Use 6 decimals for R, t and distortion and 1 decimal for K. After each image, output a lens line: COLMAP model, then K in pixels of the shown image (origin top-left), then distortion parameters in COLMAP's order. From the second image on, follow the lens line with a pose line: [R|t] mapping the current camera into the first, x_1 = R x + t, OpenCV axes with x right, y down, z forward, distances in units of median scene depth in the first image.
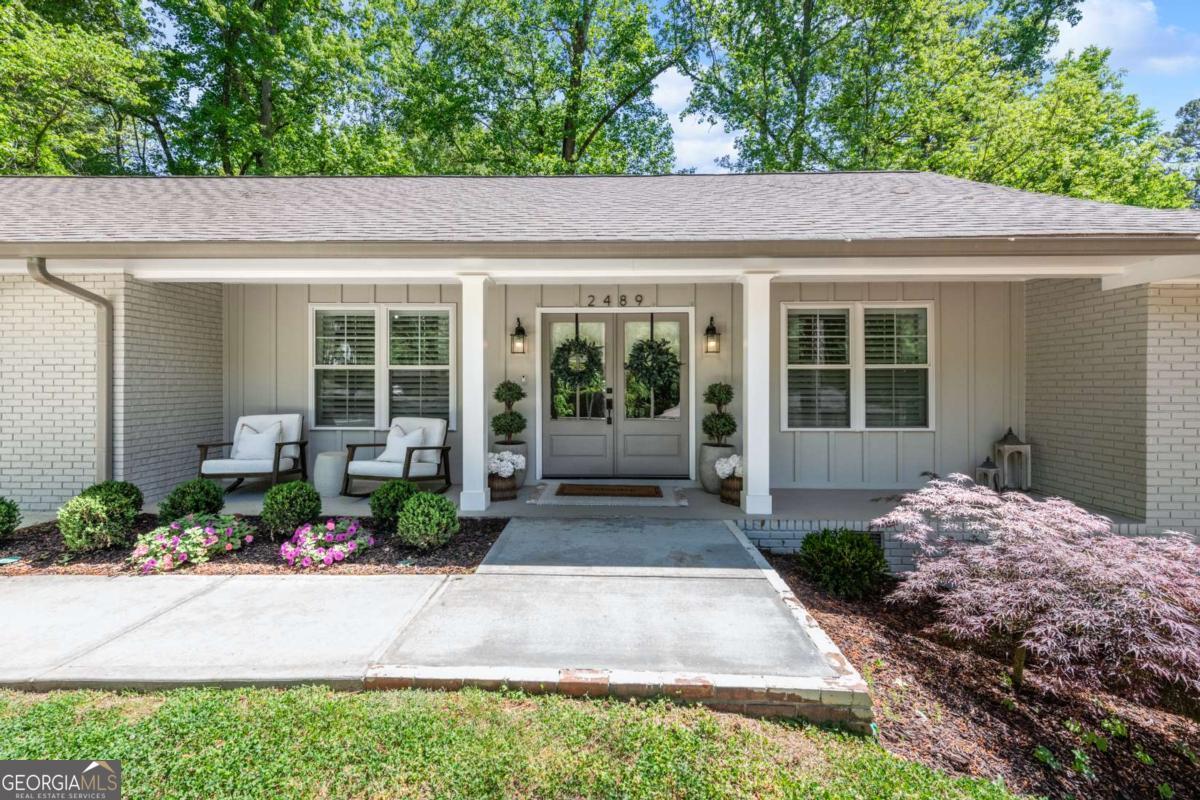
lens RADIAL K [[565.2, 0, 599.4], [0, 565.2, 389.9], [0, 0, 1]] dist [0.001742, 0.000023]
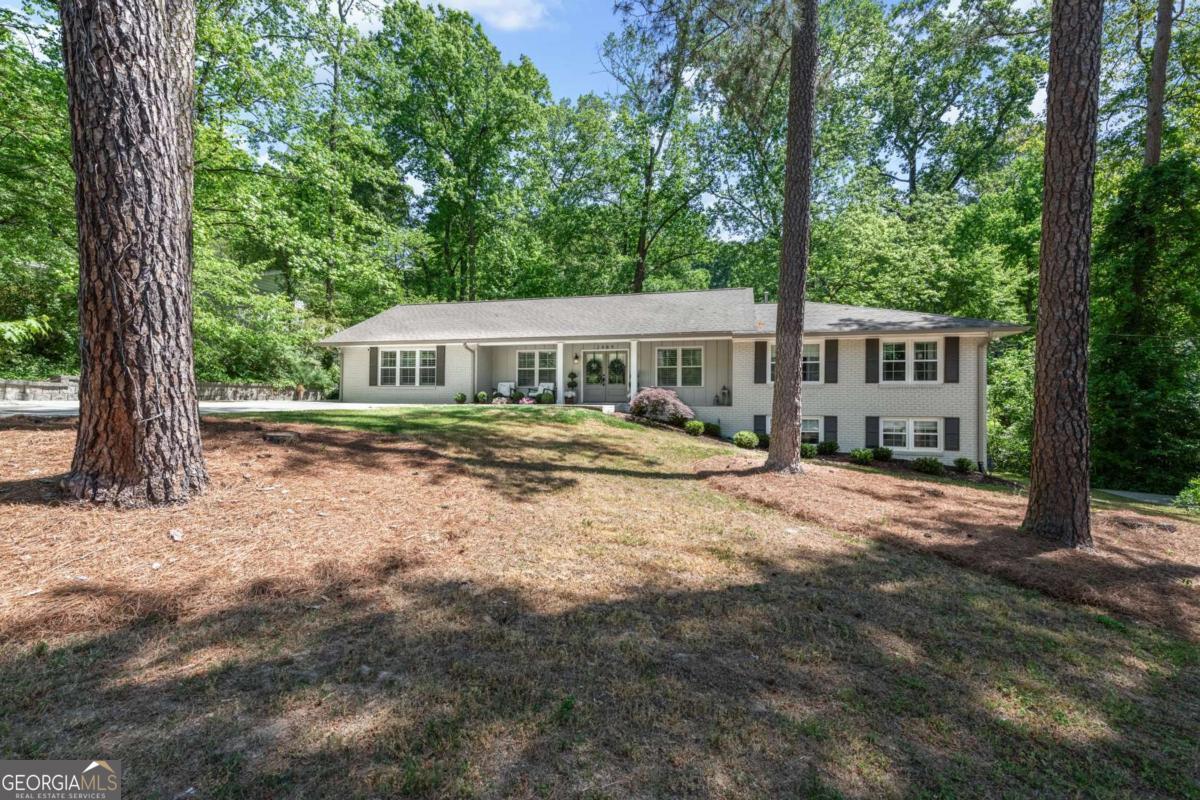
lens RADIAL K [[514.0, 0, 601.9], [0, 514.0, 404.9], [0, 0, 1]] dist [-0.000393, -0.000005]
pose [[0.975221, 0.004293, -0.221190, 0.670433], [-0.005467, 0.999974, -0.004696, 0.188790], [0.221164, 0.005789, 0.975219, -1.895924]]
